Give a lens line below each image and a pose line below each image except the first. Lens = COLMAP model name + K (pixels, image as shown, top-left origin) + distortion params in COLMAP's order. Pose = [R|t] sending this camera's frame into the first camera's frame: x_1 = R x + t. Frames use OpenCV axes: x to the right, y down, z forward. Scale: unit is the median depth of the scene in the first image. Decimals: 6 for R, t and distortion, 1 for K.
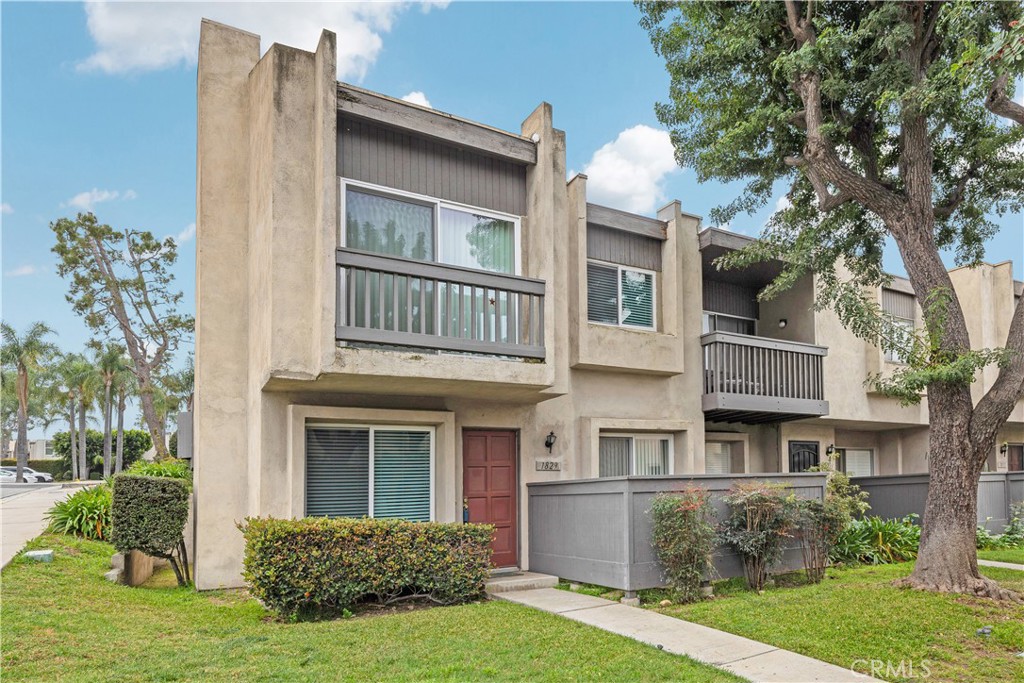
lens RADIAL K [[491.9, 0, 511.4], [0, 491.9, 342.0], [0, 0, 1]] dist [-0.002531, -0.000465]
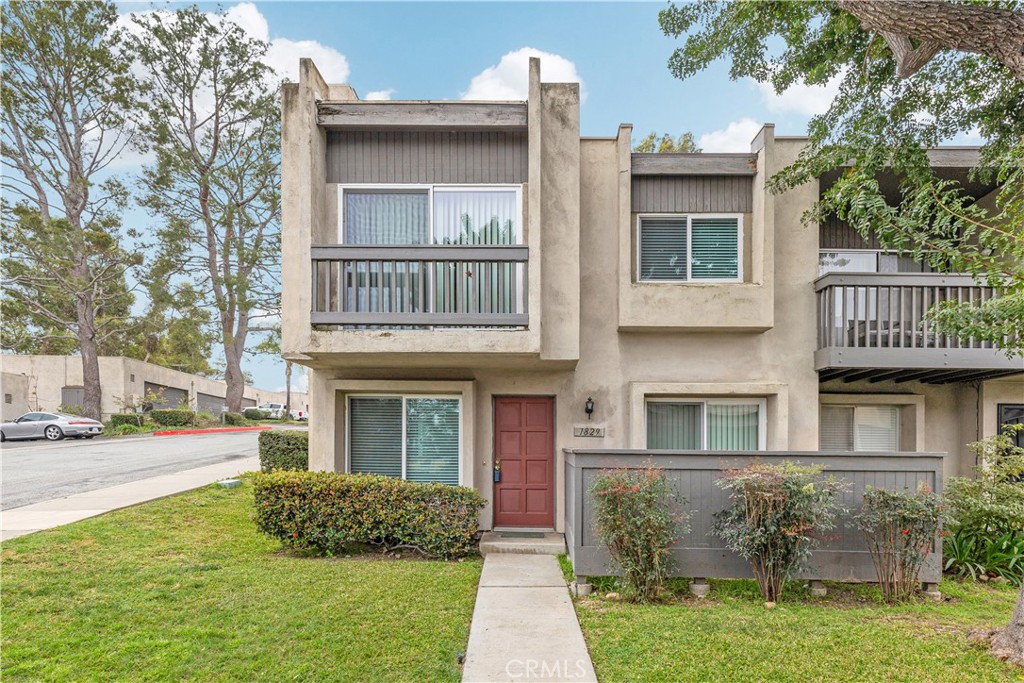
lens RADIAL K [[427.3, 0, 512.0], [0, 427.3, 341.7], [0, 0, 1]] dist [-0.000402, -0.000481]
pose [[0.903077, -0.063562, -0.424750, 0.319330], [0.088152, 0.995364, 0.038473, 0.024611], [0.420335, -0.072187, 0.904493, 0.174431]]
